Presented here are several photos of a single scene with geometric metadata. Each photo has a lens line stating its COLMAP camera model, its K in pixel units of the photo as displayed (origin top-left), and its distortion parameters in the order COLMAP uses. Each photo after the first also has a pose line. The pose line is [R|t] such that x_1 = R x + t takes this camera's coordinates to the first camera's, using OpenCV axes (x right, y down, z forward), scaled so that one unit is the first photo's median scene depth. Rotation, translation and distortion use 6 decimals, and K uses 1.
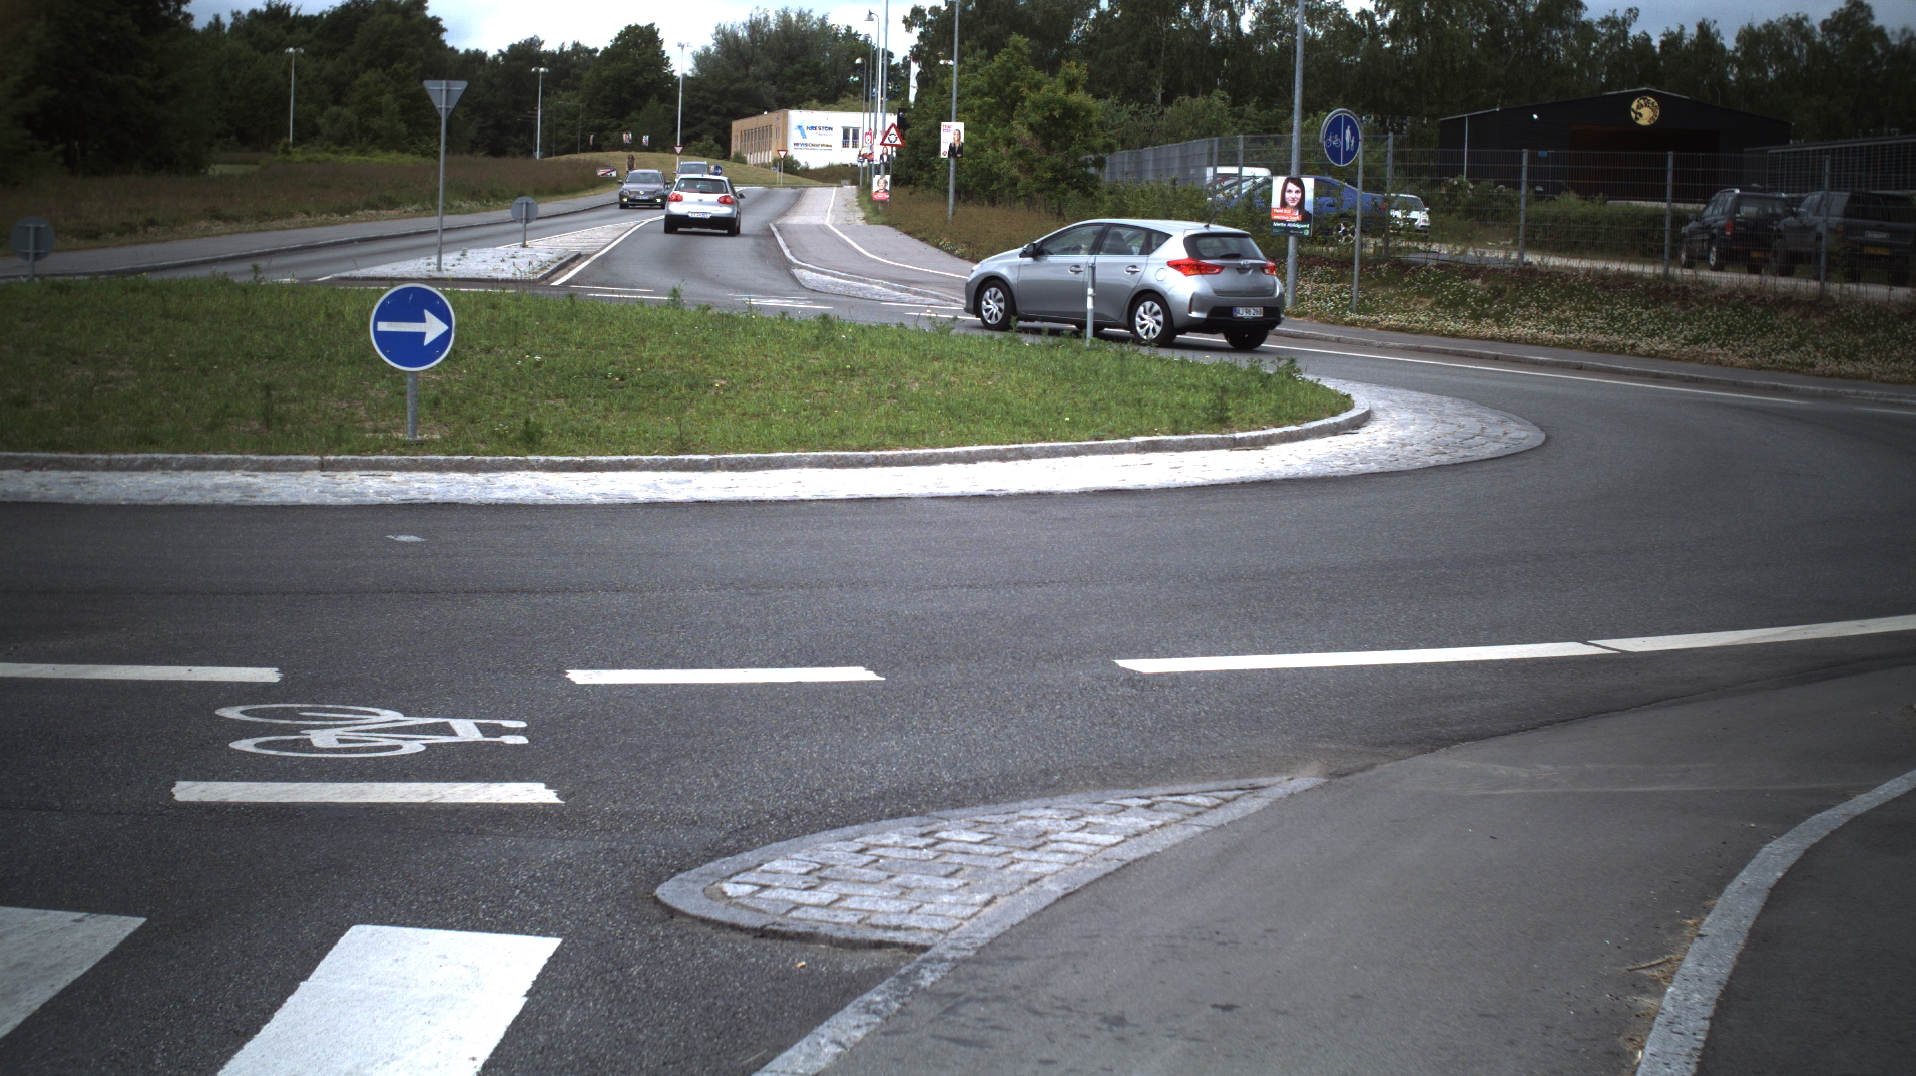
lens RADIAL K [[3359.6, 0, 958.0], [0, 3359.6, 538.0], [0, 0, 1]] dist [-0.285574, 0.281562]
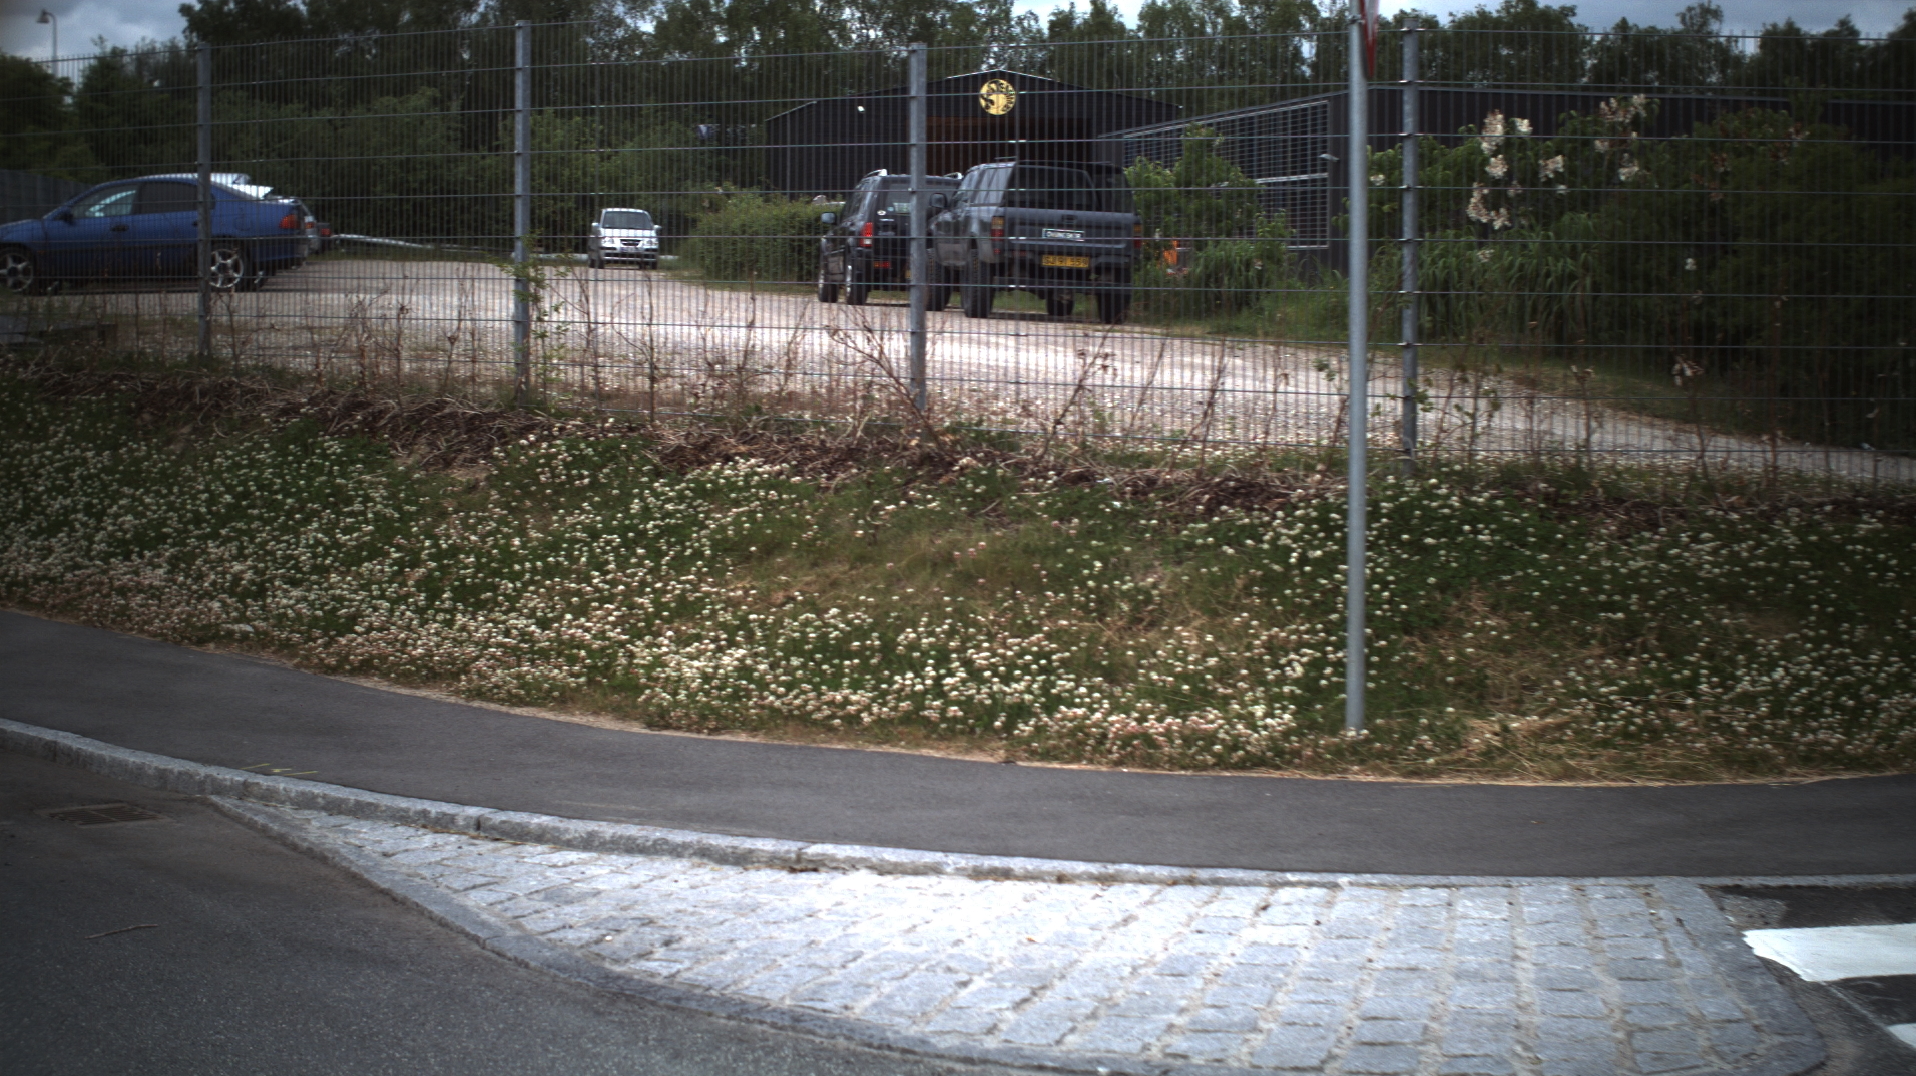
lens RADIAL K [[3359.6, 0, 958.0], [0, 3359.6, 538.0], [0, 0, 1]] dist [-0.285574, 0.281562]
pose [[0.989245, -0.040155, 0.140649, 0.245148], [0.041413, 0.999124, -0.006026, -0.051016], [-0.140284, 0.011786, 0.990041, 0.589918]]
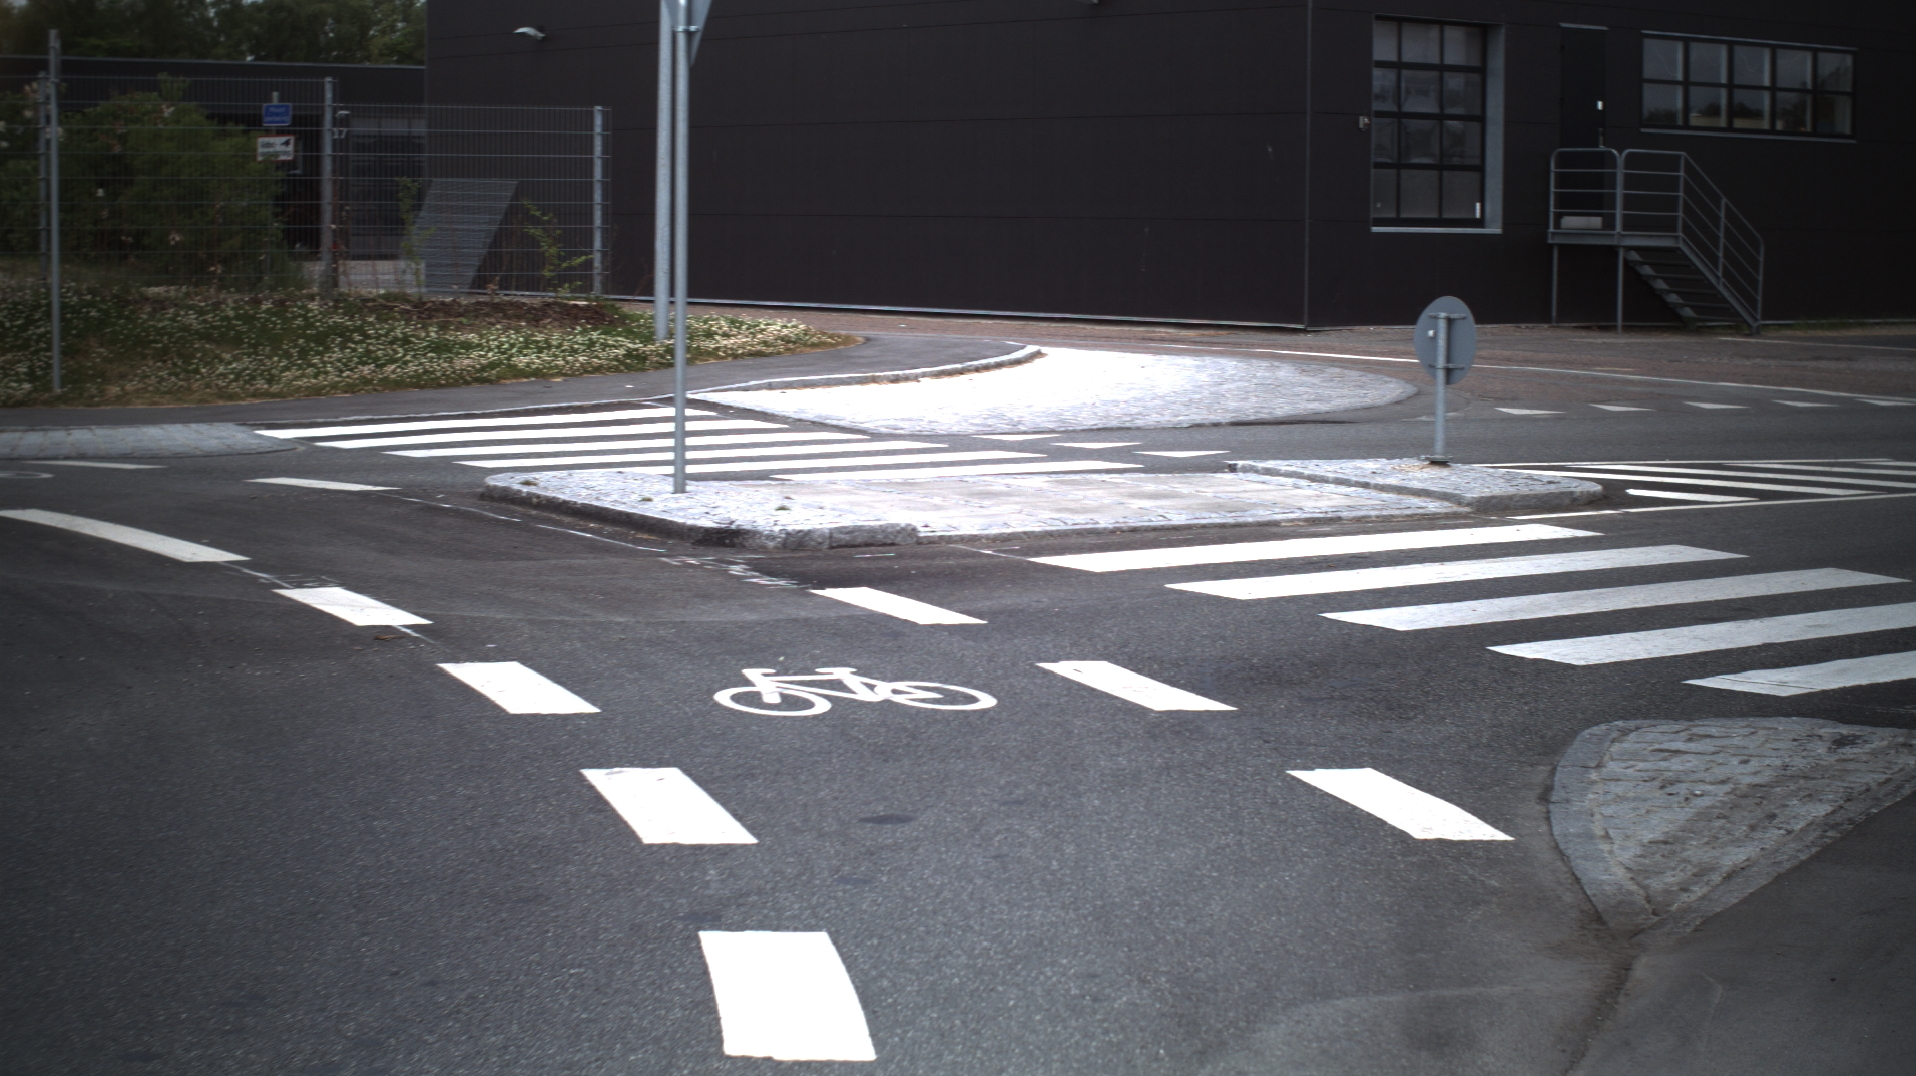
lens RADIAL K [[3359.6, 0, 958.0], [0, 3359.6, 538.0], [0, 0, 1]] dist [-0.285574, 0.281562]
pose [[0.785785, -0.083007, 0.612904, 0.087036], [0.071416, 0.996502, 0.043398, -0.026014], [-0.614363, 0.009670, 0.788965, 0.302296]]
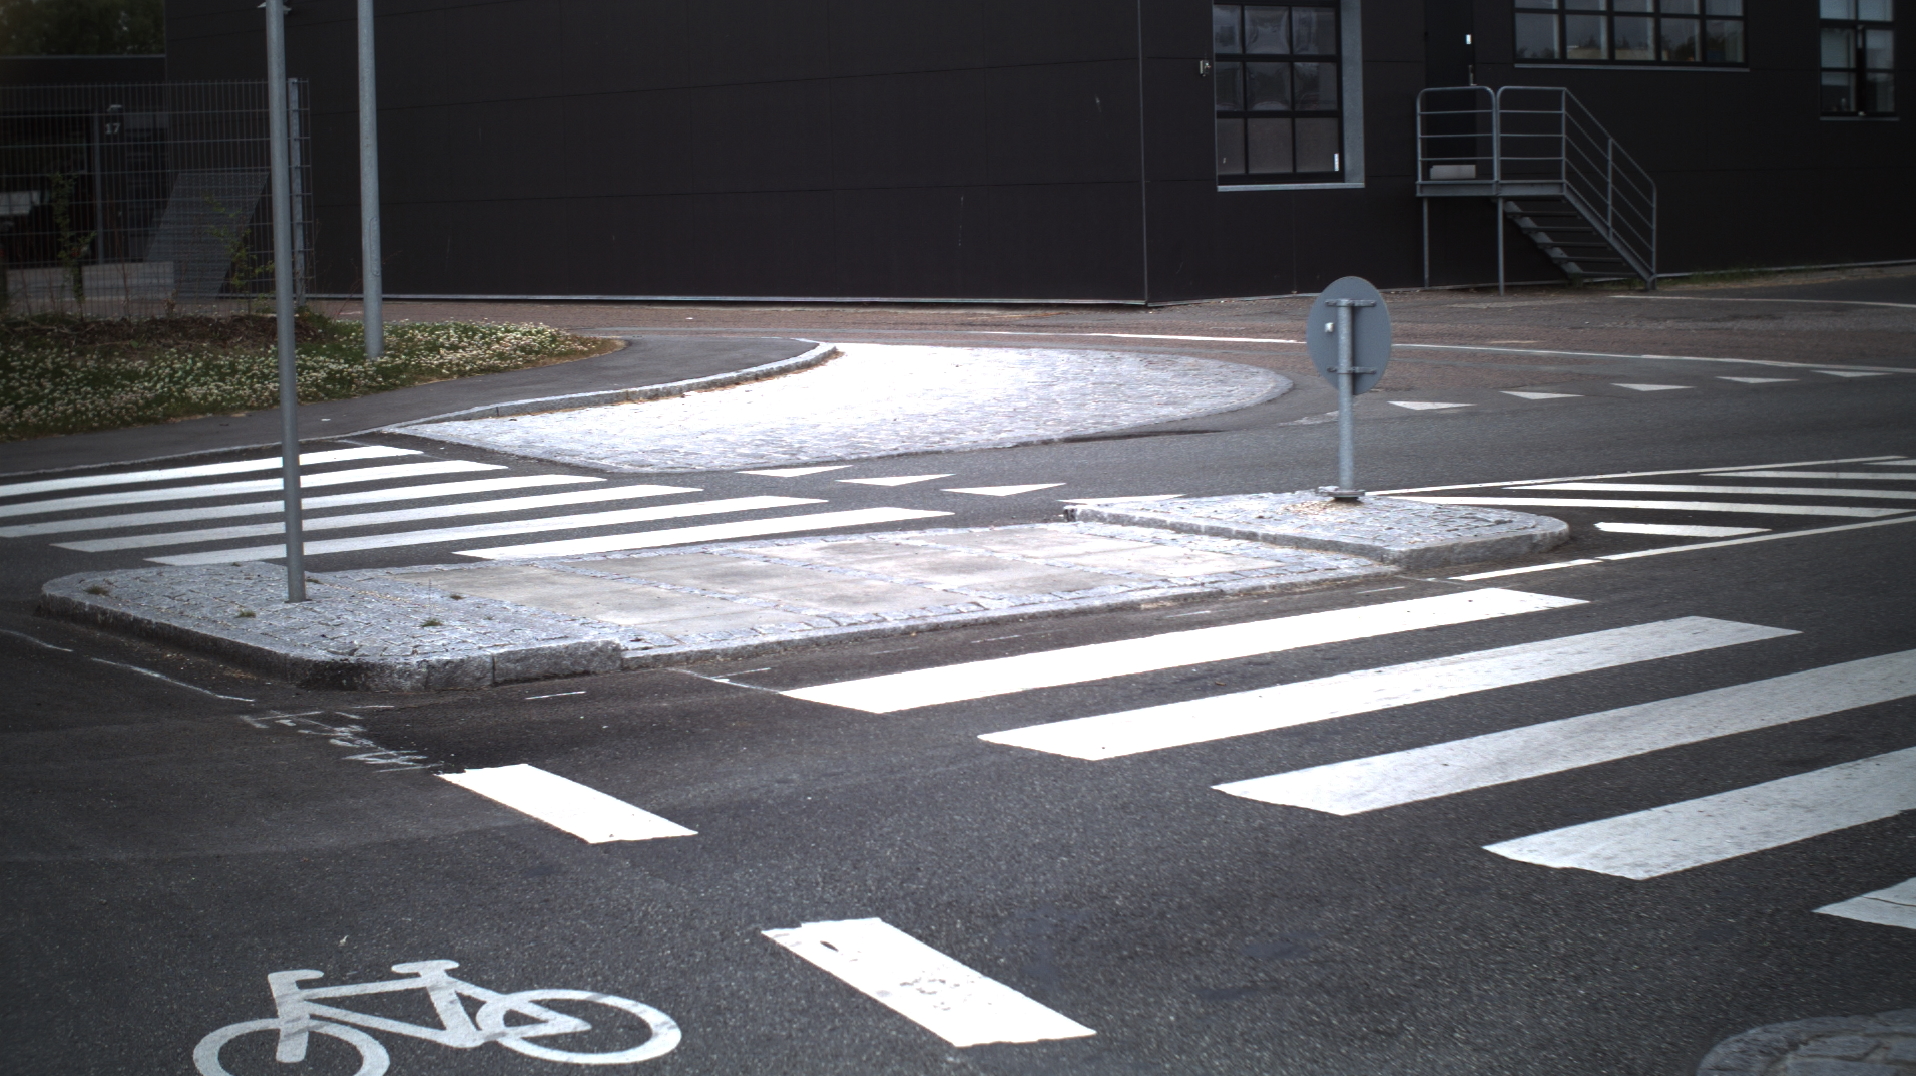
lens RADIAL K [[3359.6, 0, 958.0], [0, 3359.6, 538.0], [0, 0, 1]] dist [-0.285574, 0.281562]
pose [[0.751680, -0.120010, 0.648517, 0.161628], [0.109692, 0.992359, 0.056497, -0.031149], [-0.650342, 0.028670, 0.759100, 0.382272]]
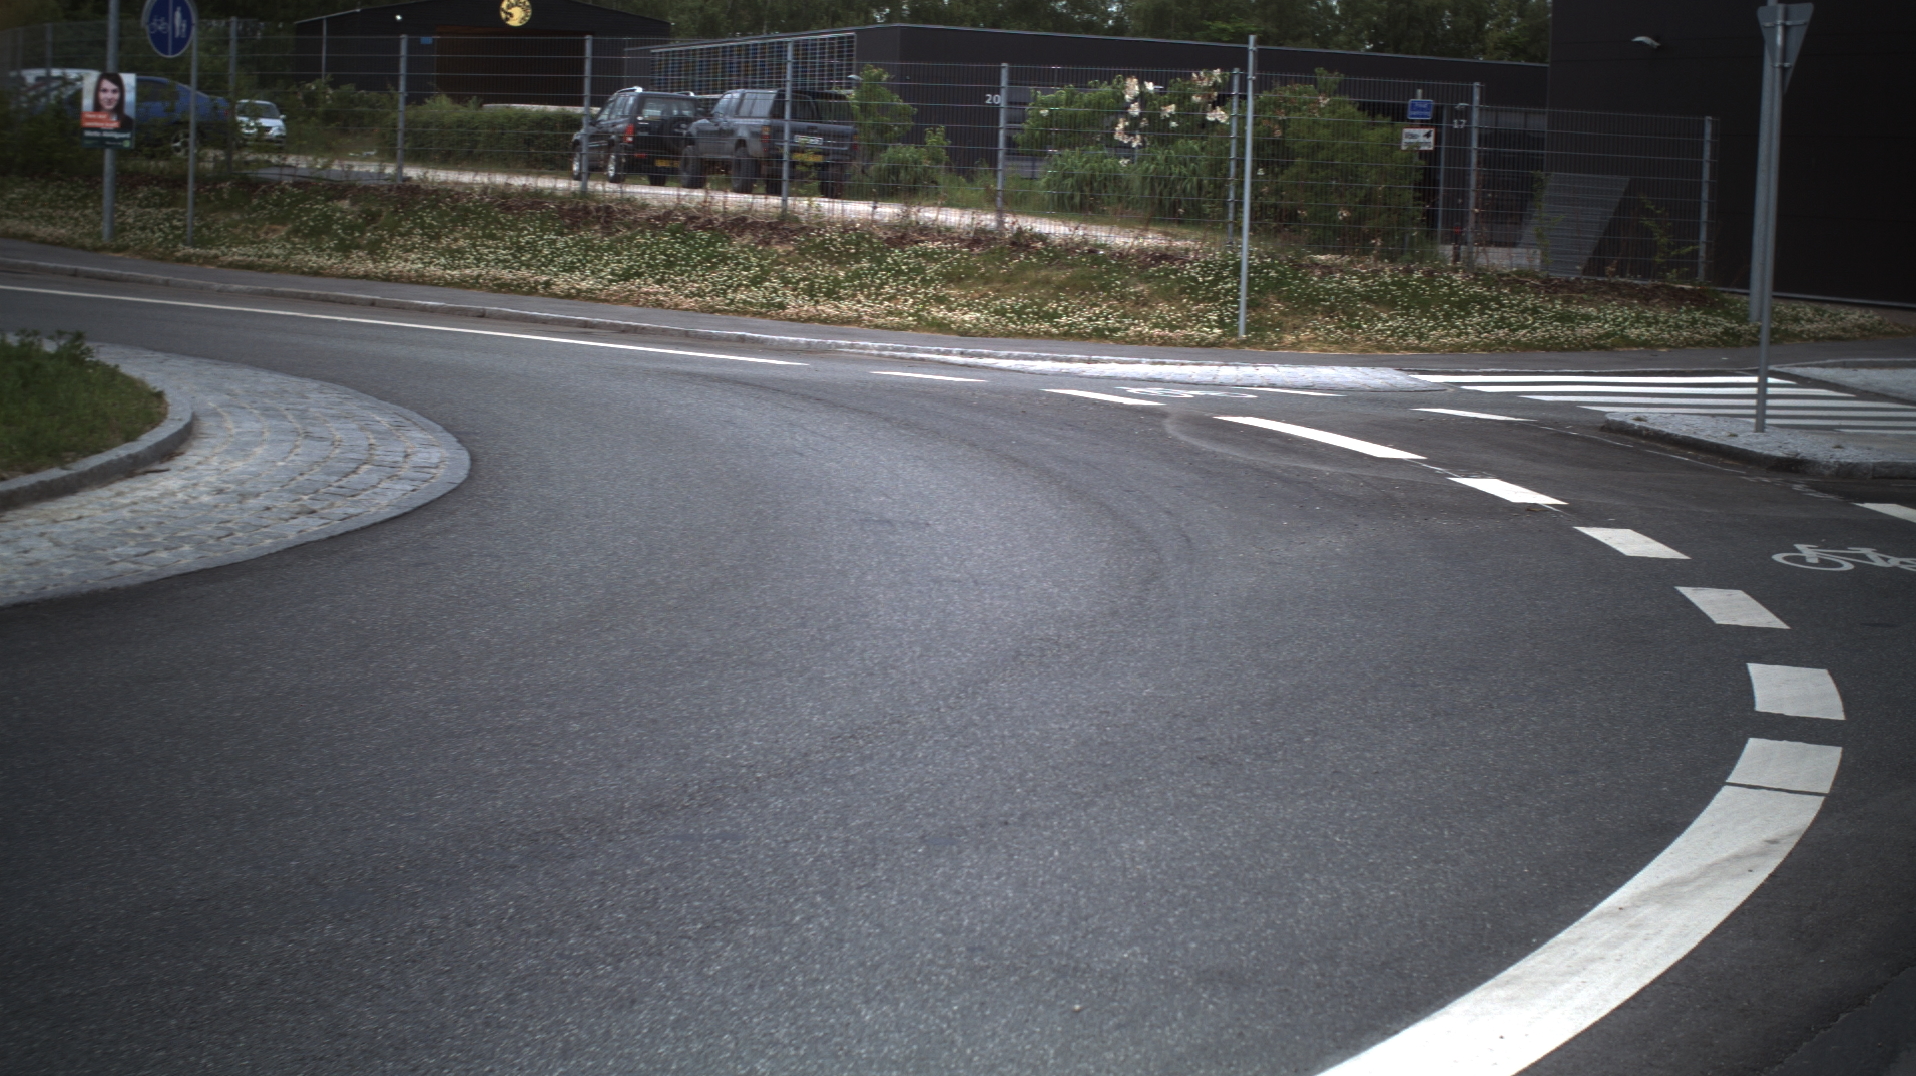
lens RADIAL K [[3359.6, 0, 958.0], [0, 3359.6, 538.0], [0, 0, 1]] dist [-0.285574, 0.281562]
pose [[0.943048, -0.032041, 0.331110, 0.030719], [0.023102, 0.999256, 0.030897, -0.019067], [-0.331853, -0.021488, 0.943086, 0.213615]]
